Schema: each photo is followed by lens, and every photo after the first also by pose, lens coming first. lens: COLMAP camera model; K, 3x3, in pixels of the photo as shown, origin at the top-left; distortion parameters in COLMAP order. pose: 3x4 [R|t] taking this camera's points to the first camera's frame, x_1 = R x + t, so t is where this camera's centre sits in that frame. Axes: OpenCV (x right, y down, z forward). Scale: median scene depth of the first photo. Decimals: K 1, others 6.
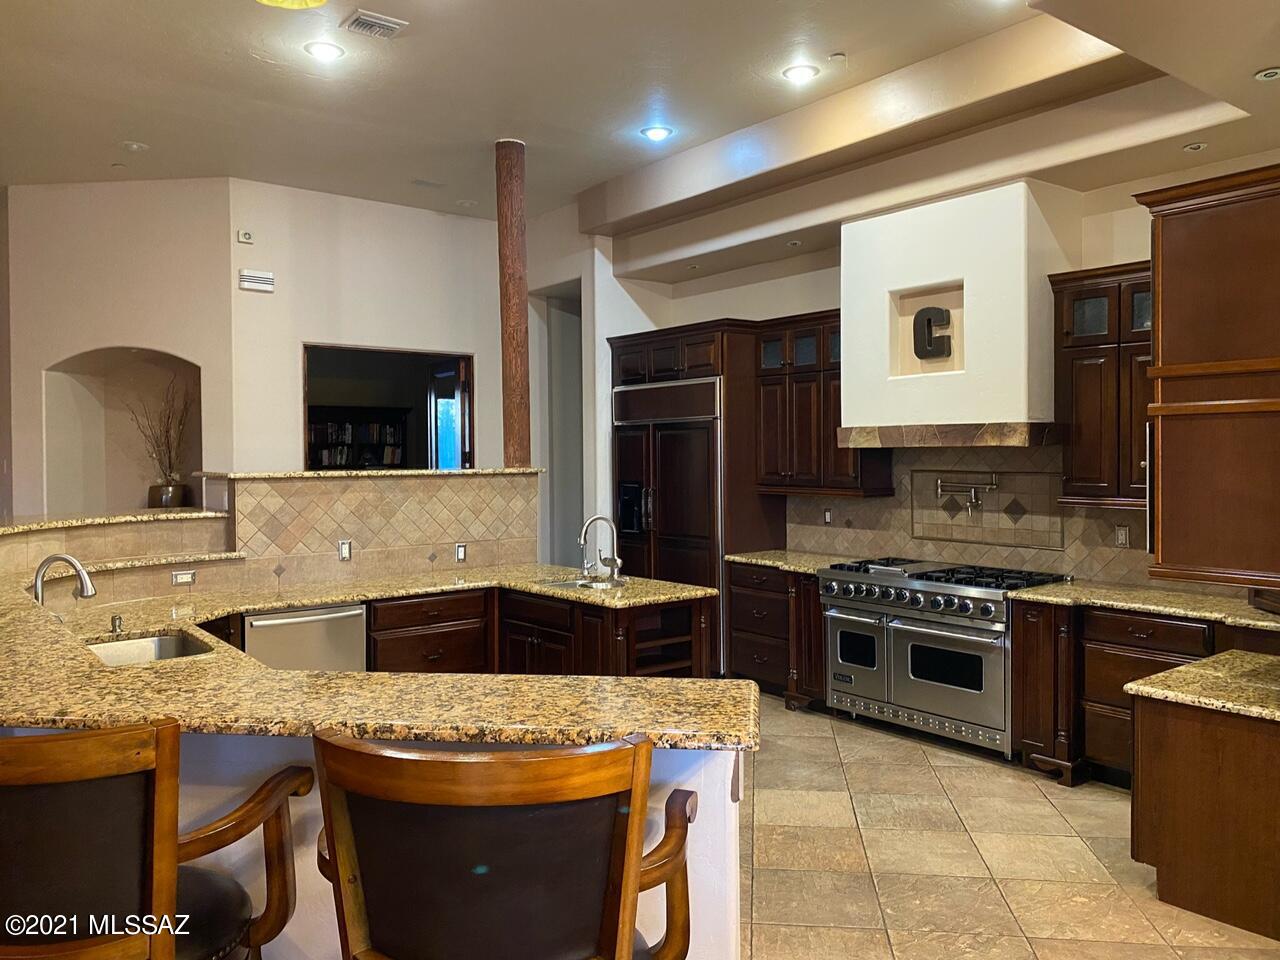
lens RADIAL K [[989.3, 0, 640.8], [0, 989.3, 477.2], [0, 0, 1]] dist [0.050874, -0.091331]
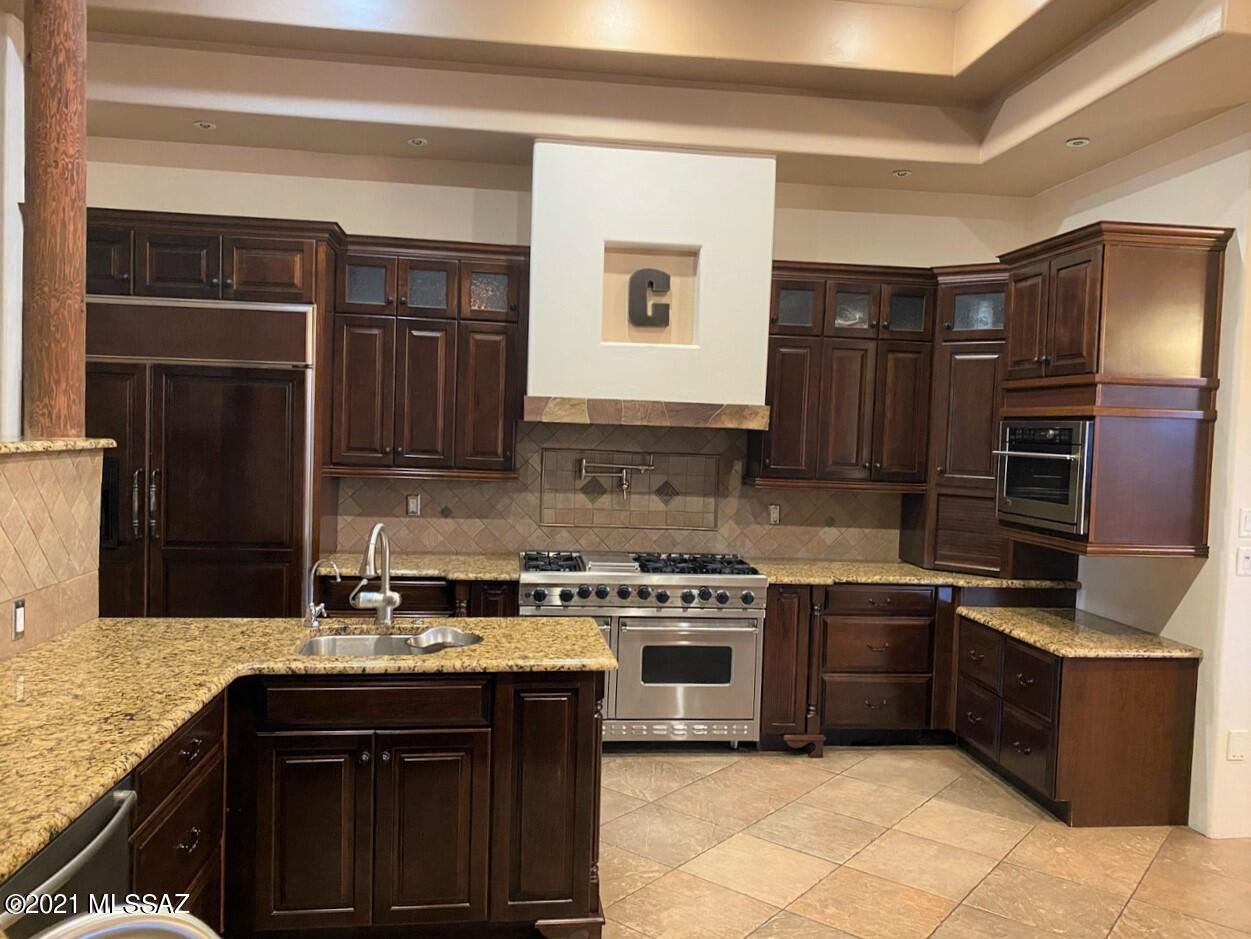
lens RADIAL K [[966.9, 0, 645.5], [0, 966.9, 473.1], [0, 0, 1]] dist [0.050874, -0.091331]
pose [[0.496694, -0.014580, 0.867803, -0.453966], [-0.018224, 0.999463, 0.027222, -0.010673], [-0.867734, -0.029335, 0.496162, 0.548930]]
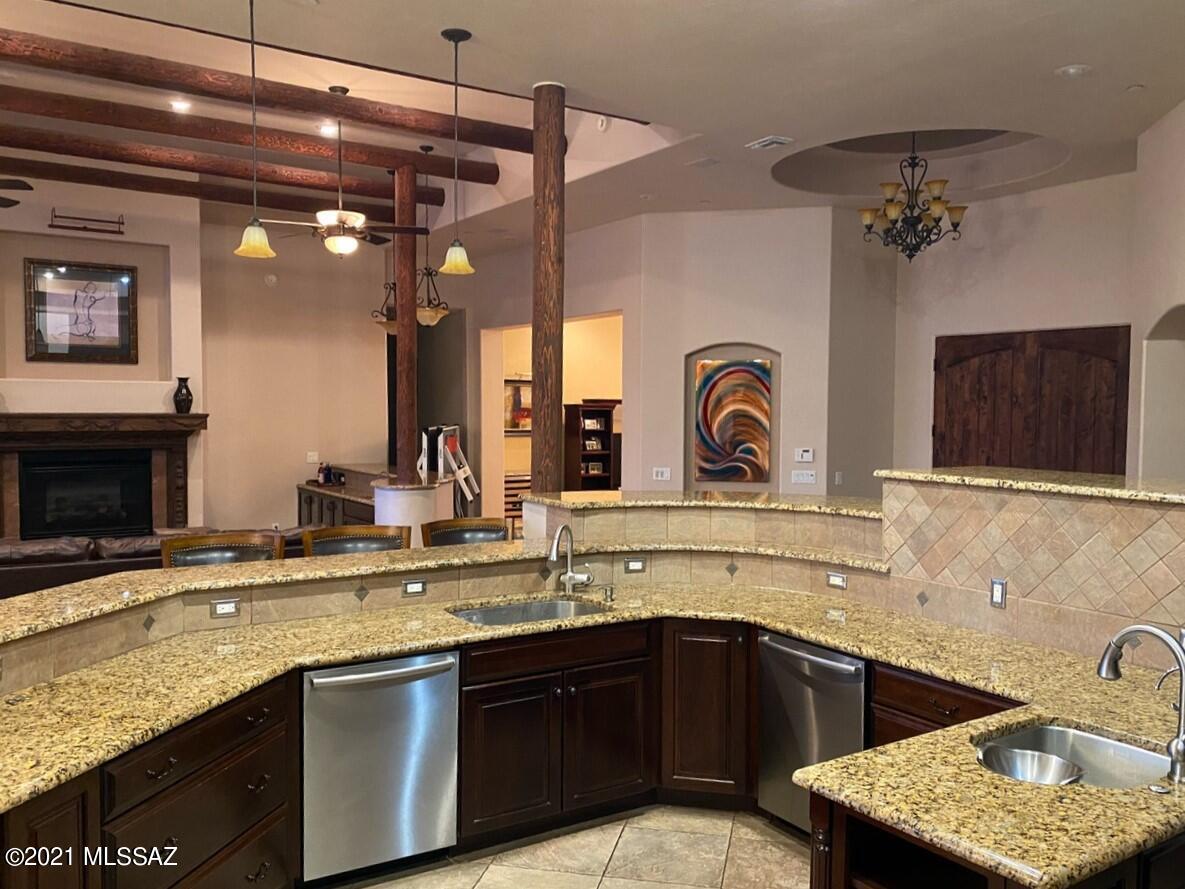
lens RADIAL K [[976.3, 0, 588.4], [0, 976.3, 445.7], [0, 0, 1]] dist [-0.001665, -0.005806]
pose [[-0.083388, 0.049317, -0.995296, 0.396392], [-0.033950, 0.998054, 0.052298, -0.054500], [0.995939, 0.038152, -0.081551, 0.749222]]
